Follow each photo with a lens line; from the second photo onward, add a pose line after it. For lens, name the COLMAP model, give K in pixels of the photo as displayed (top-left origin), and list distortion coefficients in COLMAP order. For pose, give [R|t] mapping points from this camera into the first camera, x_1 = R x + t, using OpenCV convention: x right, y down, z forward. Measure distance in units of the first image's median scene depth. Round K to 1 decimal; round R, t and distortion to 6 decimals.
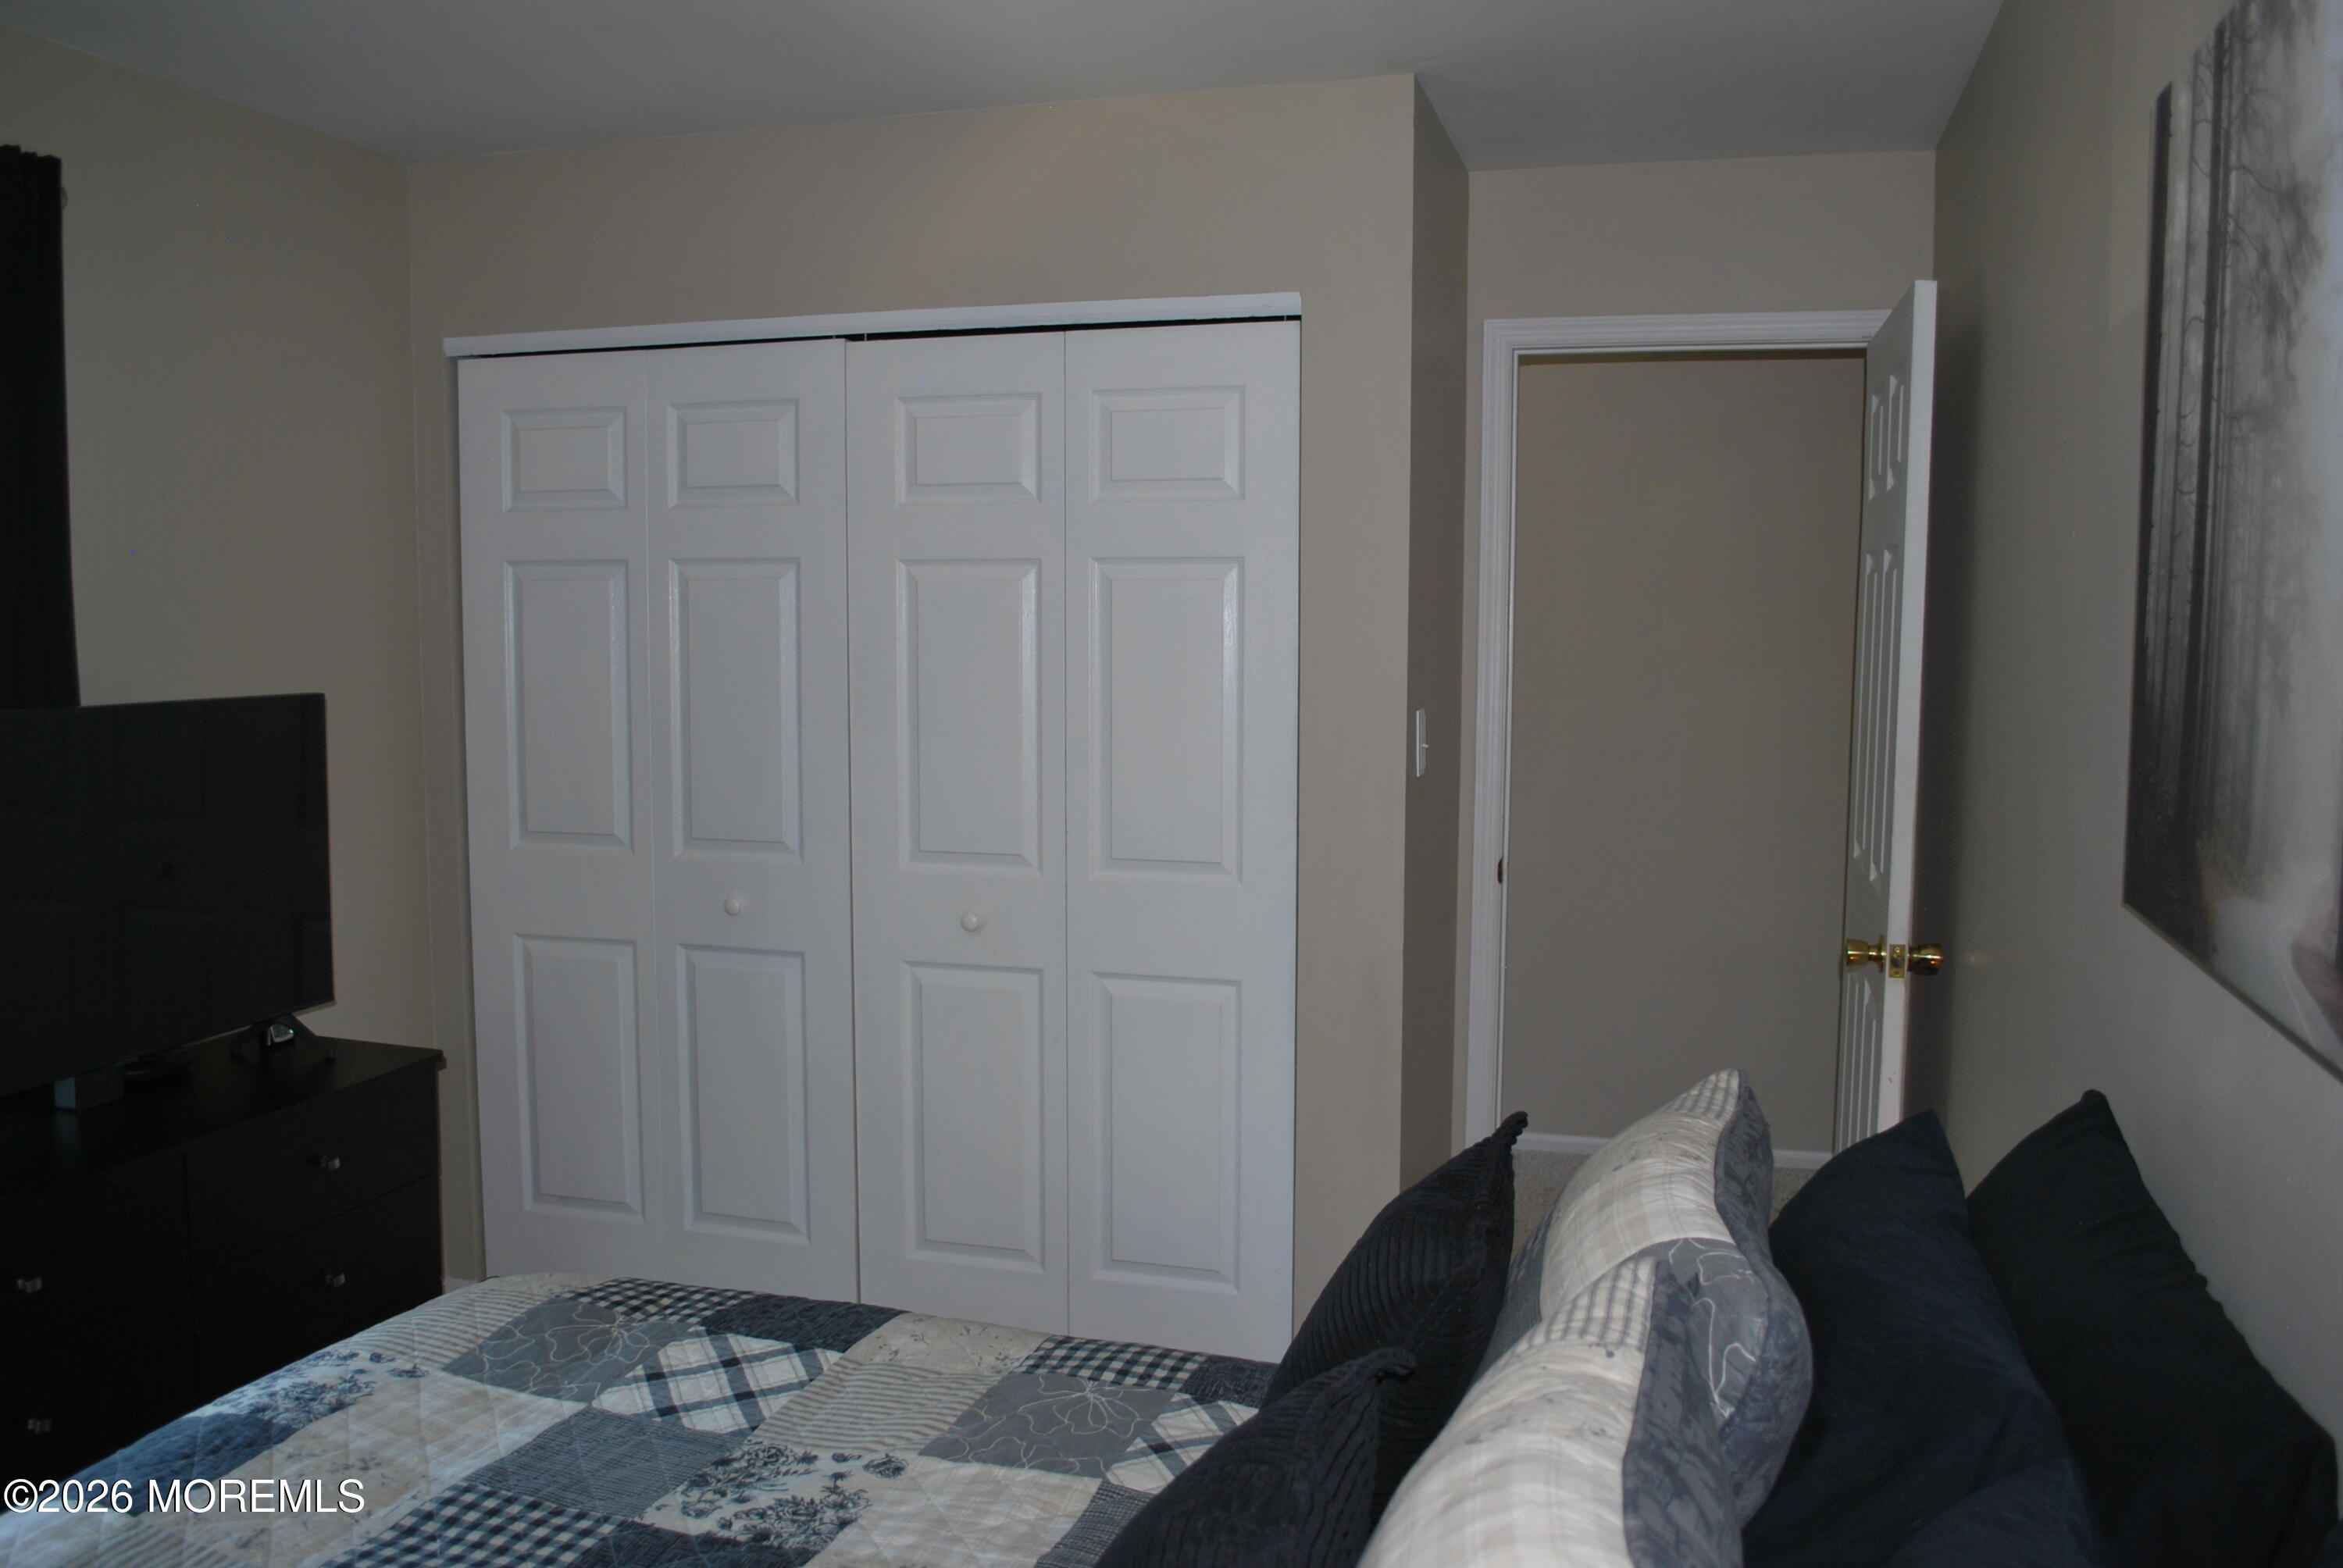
lens RADIAL K [[1850.4, 0, 1178.0], [0, 1850.4, 778.0], [0, 0, 1]] dist [-0.088223, 0.015949]
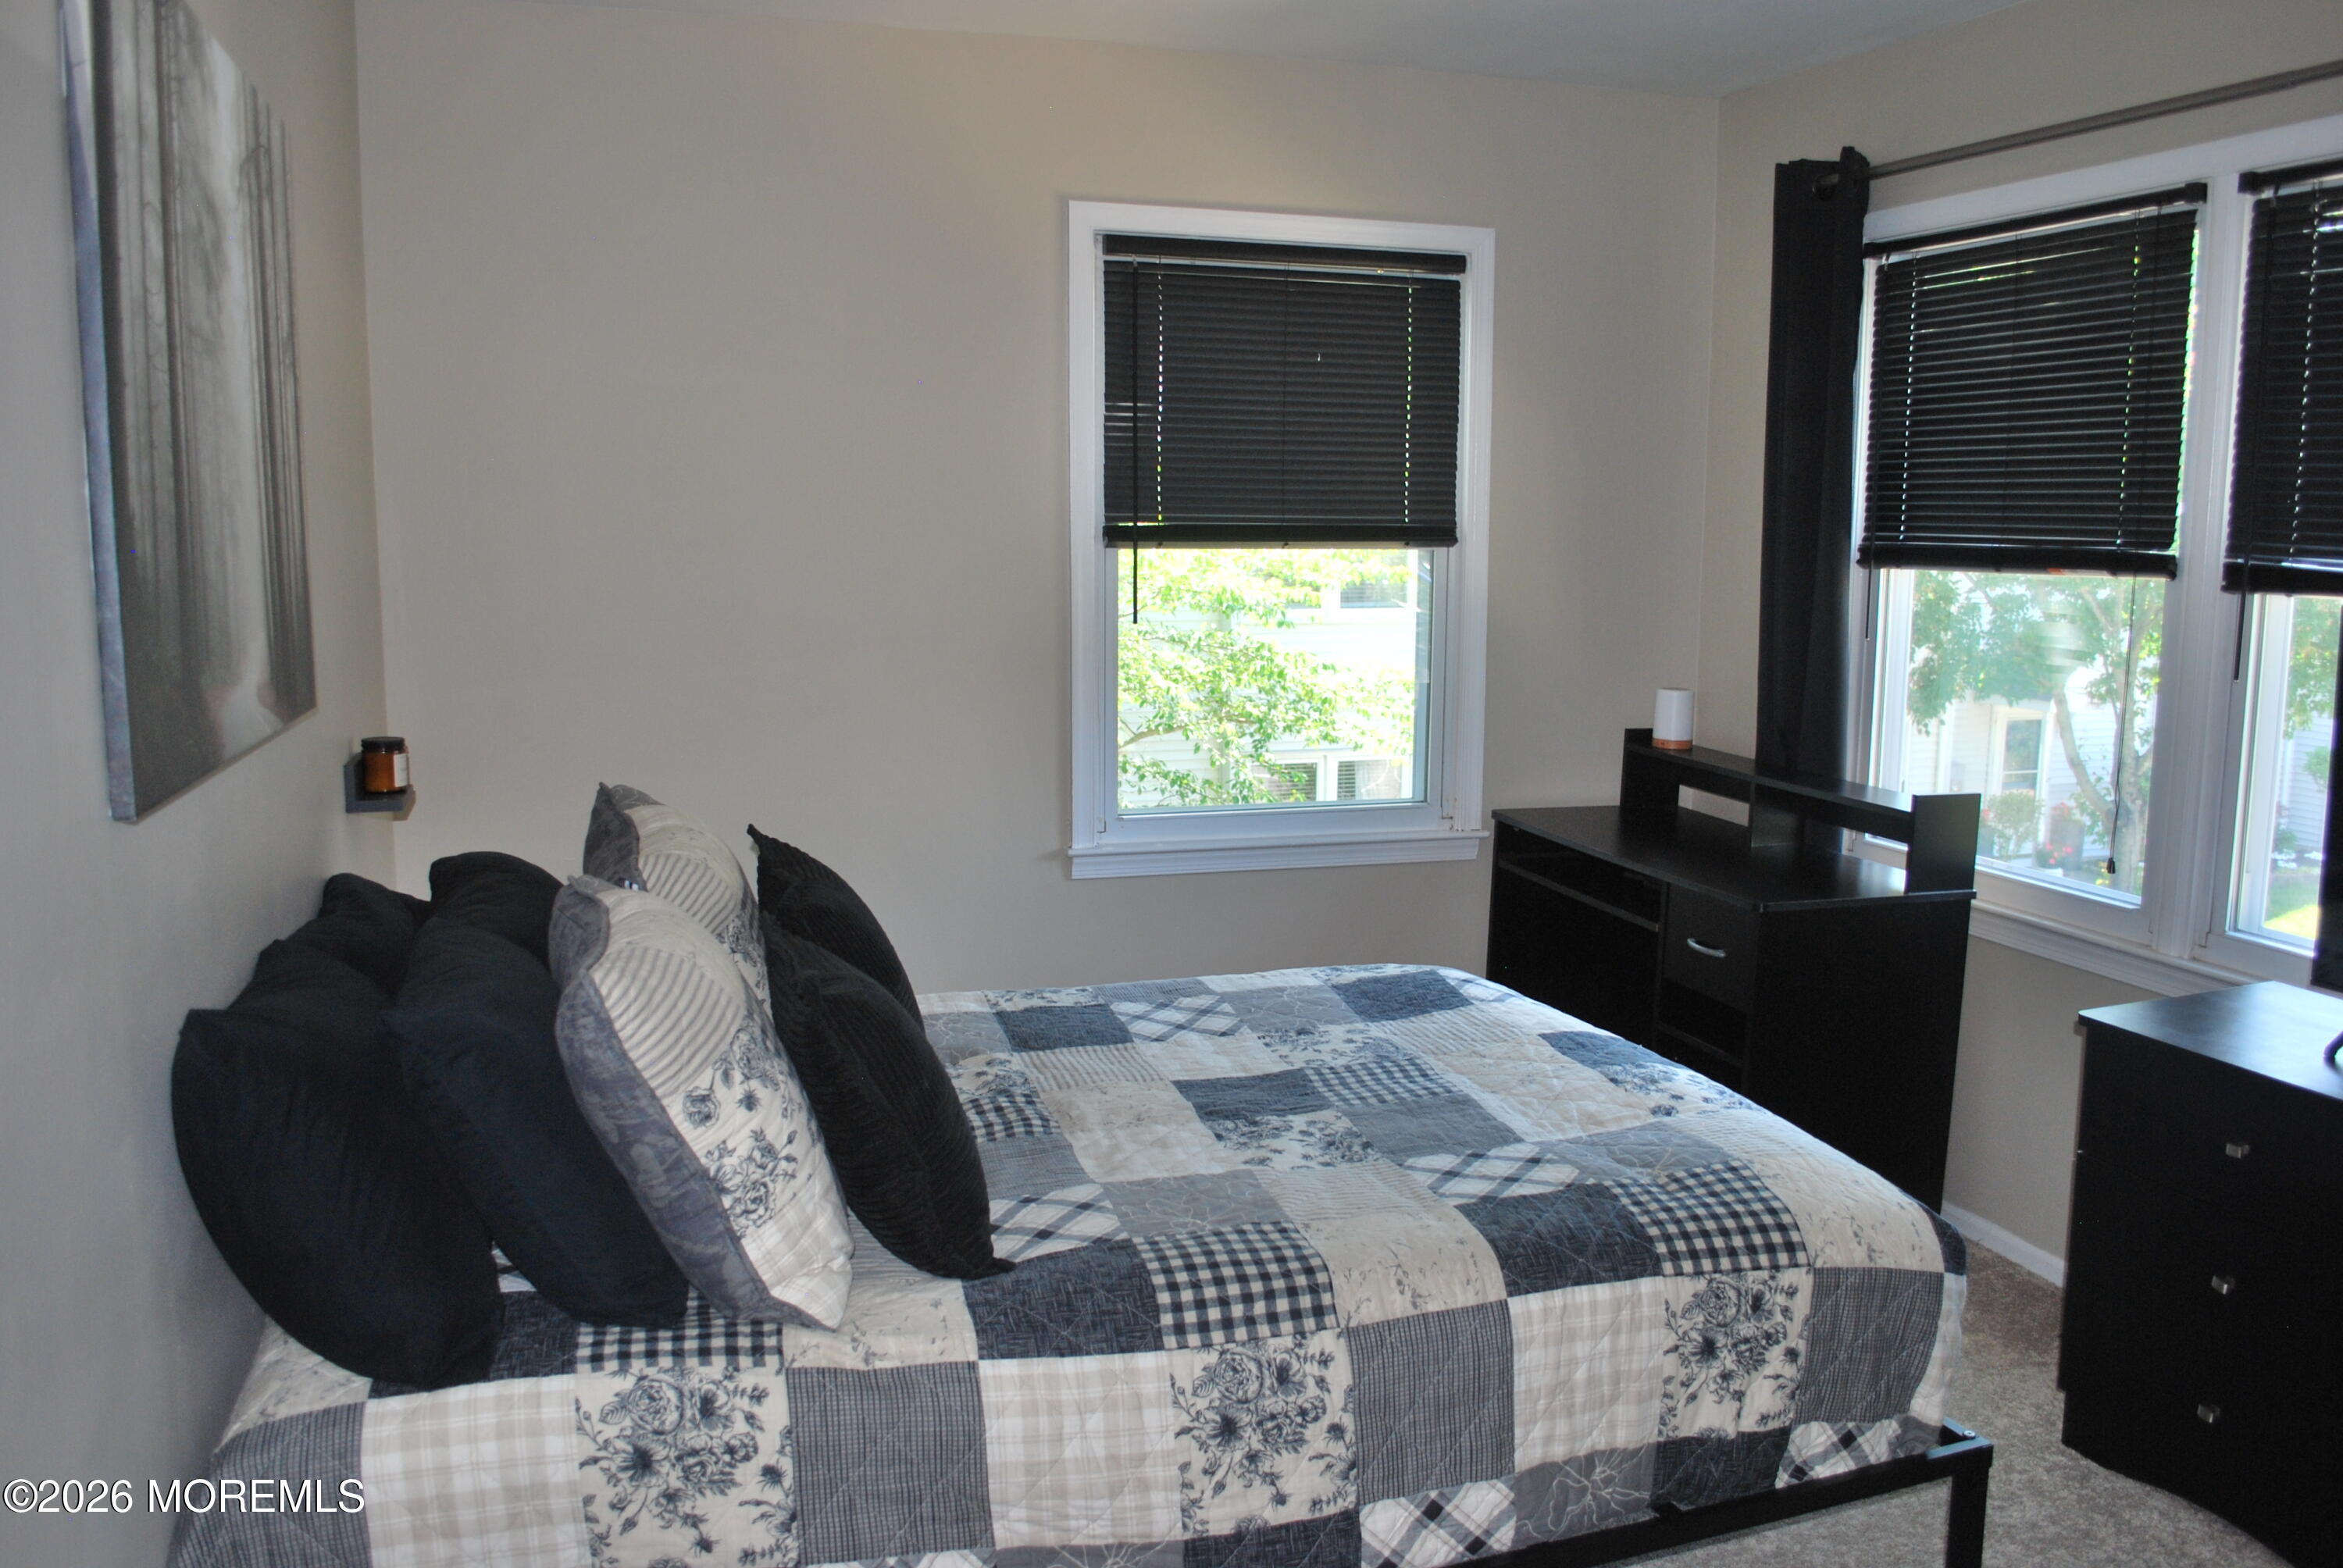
lens RADIAL K [[1850.4, 0, 1181.0], [0, 1850.4, 793.9], [0, 0, 1]] dist [-0.088223, 0.015949]
pose [[-0.827375, 0.078766, -0.556100, 0.616322], [-0.053451, 0.974581, 0.217566, -0.162957], [0.559101, 0.209733, -0.802134, 2.057913]]
